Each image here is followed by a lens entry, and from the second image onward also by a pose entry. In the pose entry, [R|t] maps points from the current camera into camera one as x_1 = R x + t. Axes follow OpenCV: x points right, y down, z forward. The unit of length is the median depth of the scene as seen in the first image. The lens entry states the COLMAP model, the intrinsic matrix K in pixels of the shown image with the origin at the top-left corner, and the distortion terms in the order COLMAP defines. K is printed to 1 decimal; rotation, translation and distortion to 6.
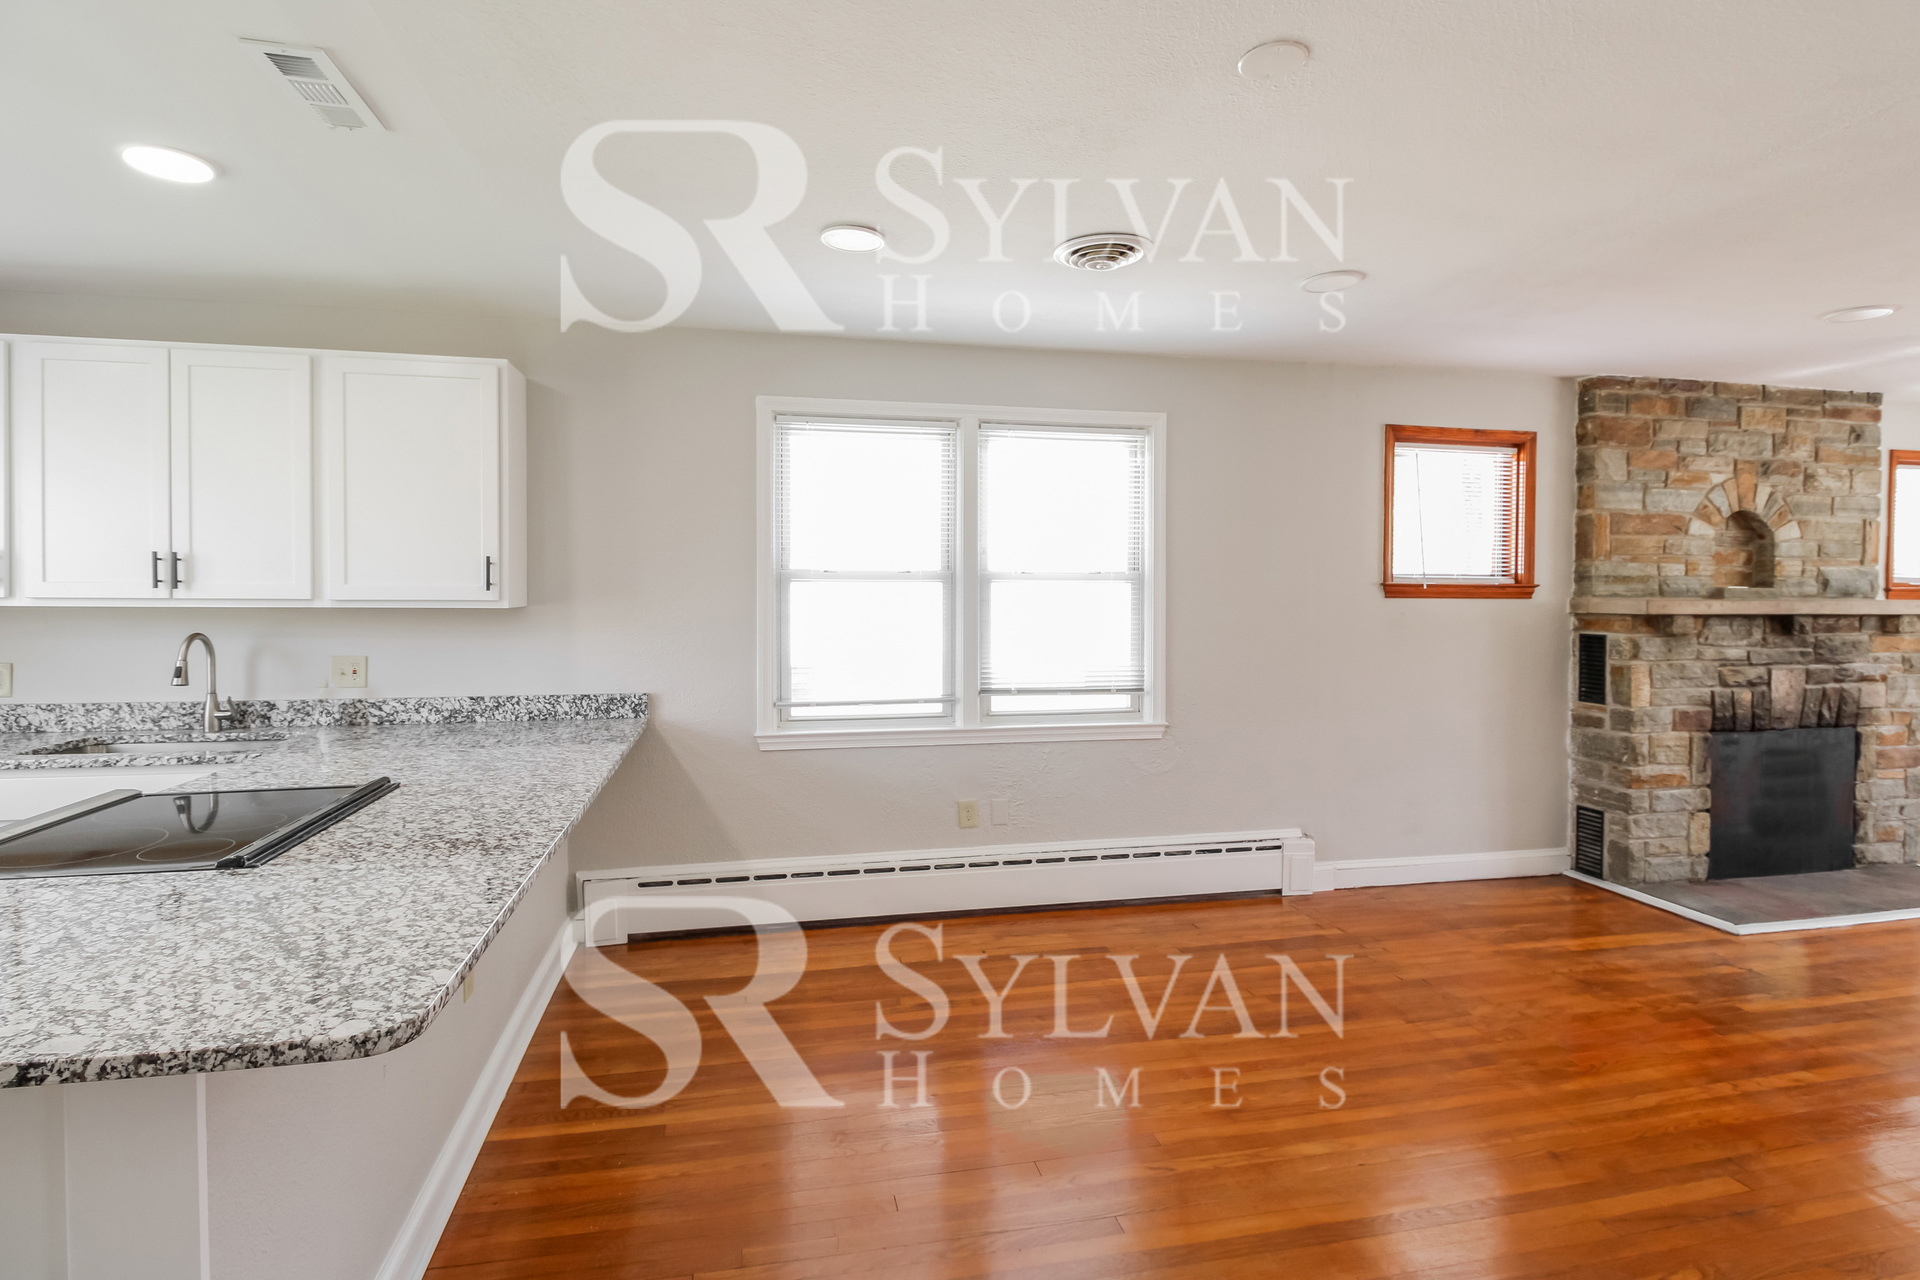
lens RADIAL K [[910.9, 0, 955.1], [0, 910.9, 602.5], [0, 0, 1]] dist [0.000246, -0.008566]
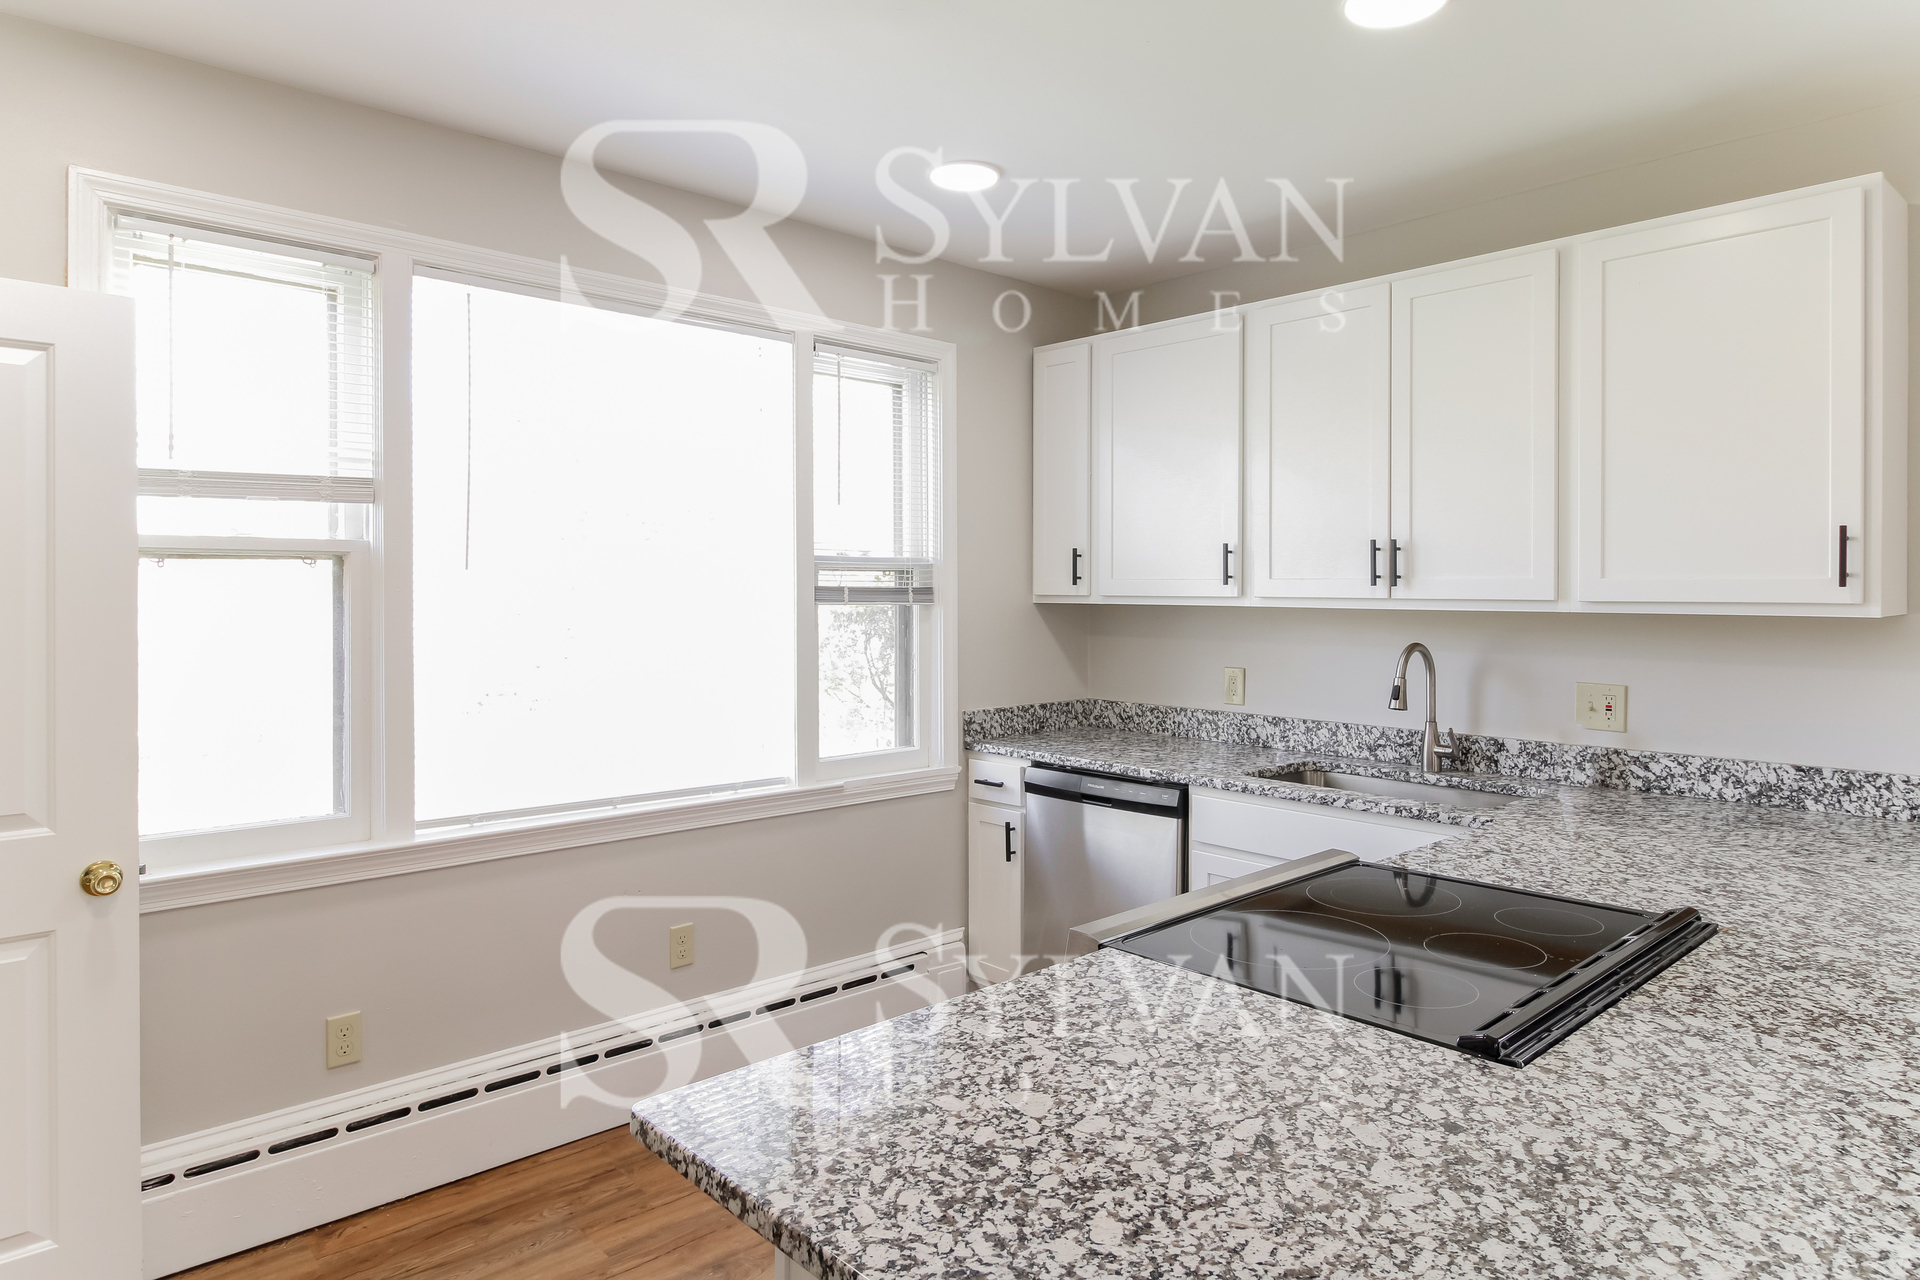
lens RADIAL K [[1252.2, 0, 957.6], [0, 1252.2, 603.4], [0, 0, 1]] dist [-0.000995, -0.001570]
pose [[0.505645, 0.006745, -0.862715, -0.100782], [-0.006359, 0.999971, 0.004091, -0.002091], [0.862718, 0.003418, 0.505674, 0.109385]]
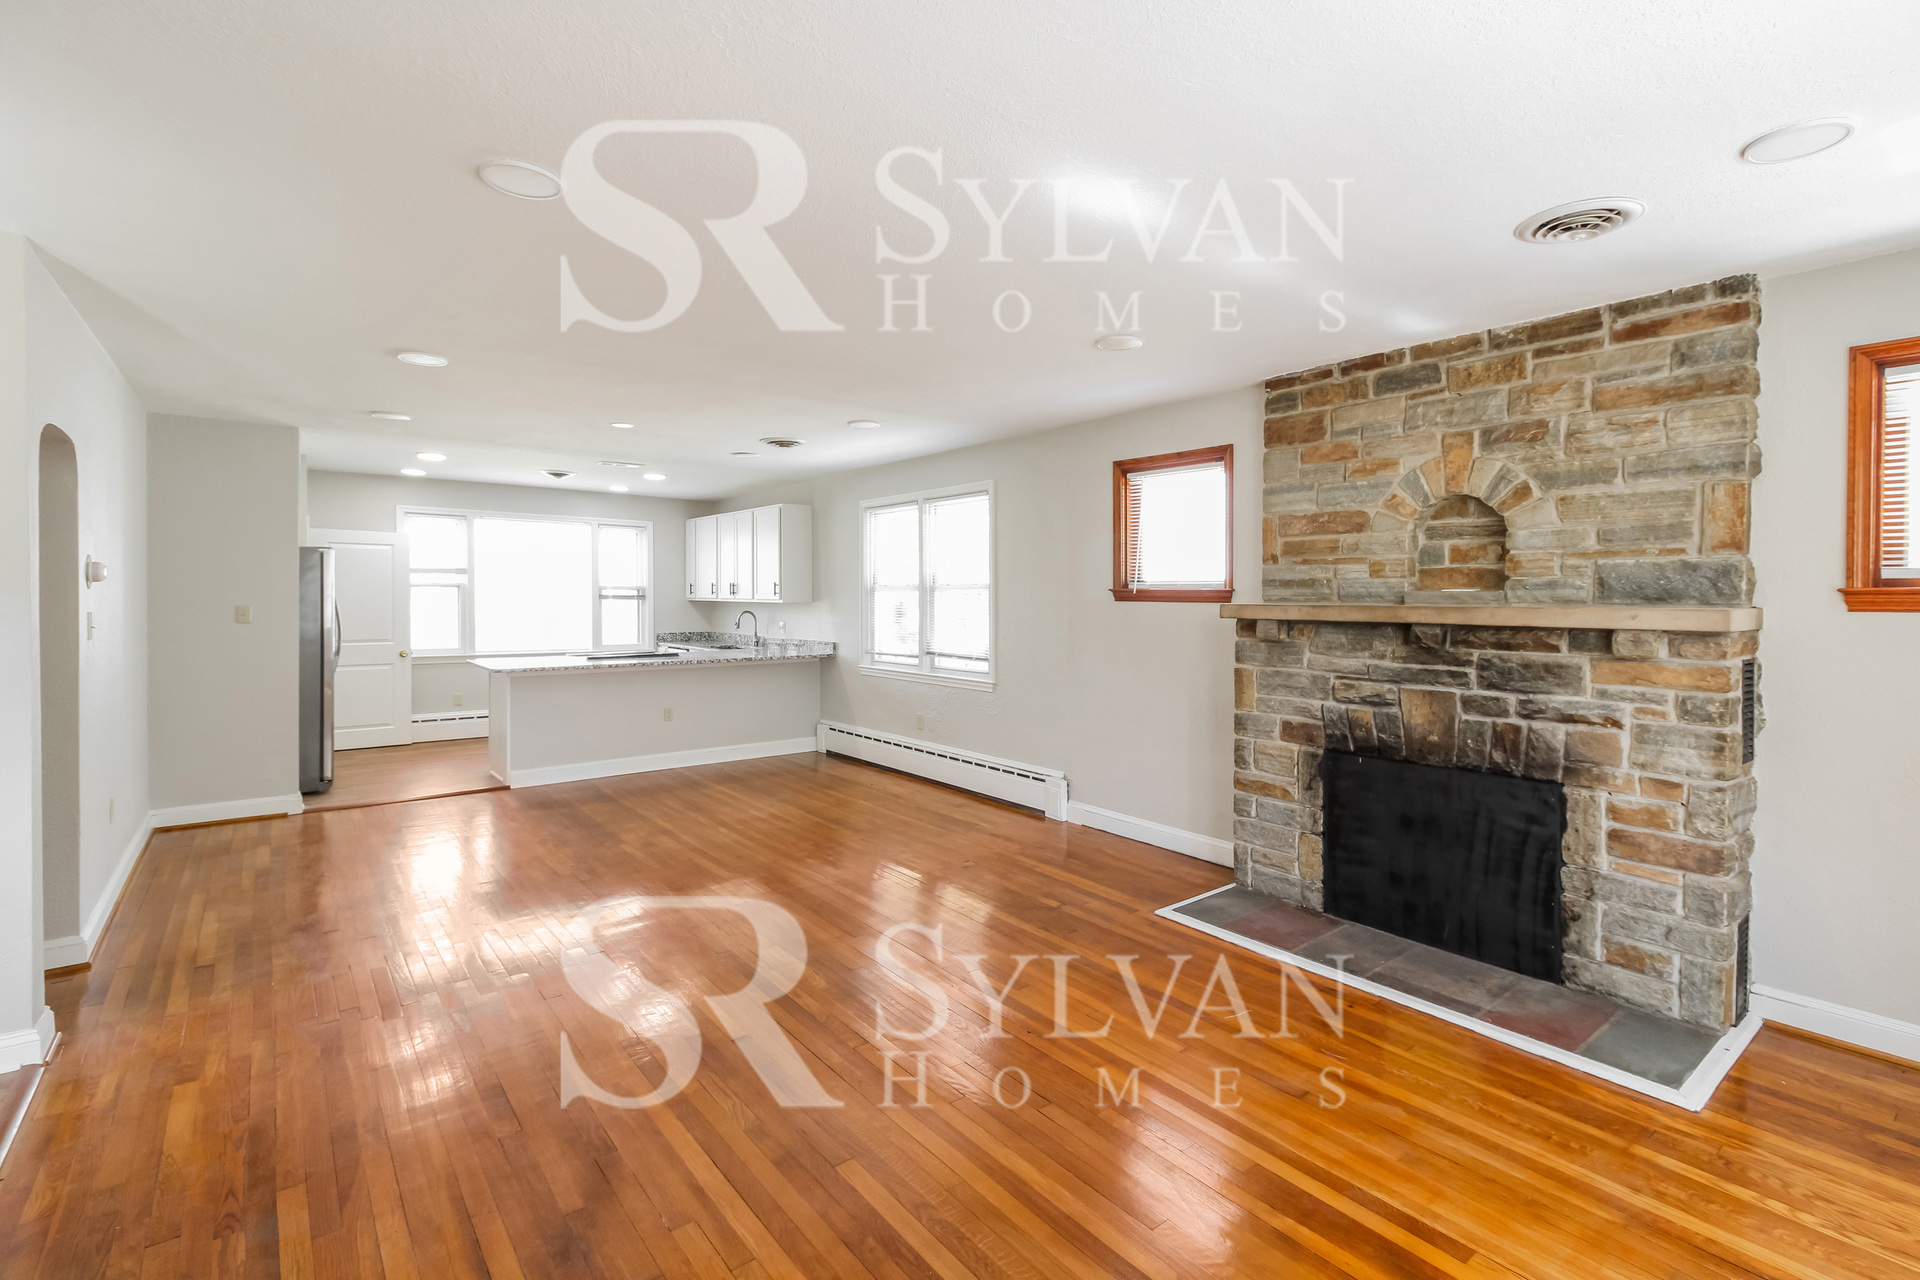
lens RADIAL K [[905.7, 0, 955.4], [0, 905.7, 612.4], [0, 0, 1]] dist [0.001116, 0.000132]
pose [[0.431904, 0.014754, -0.901799, 1.820853], [-0.013606, 0.999859, 0.009842, 0.001037], [0.901817, 0.008020, 0.432044, 0.328537]]
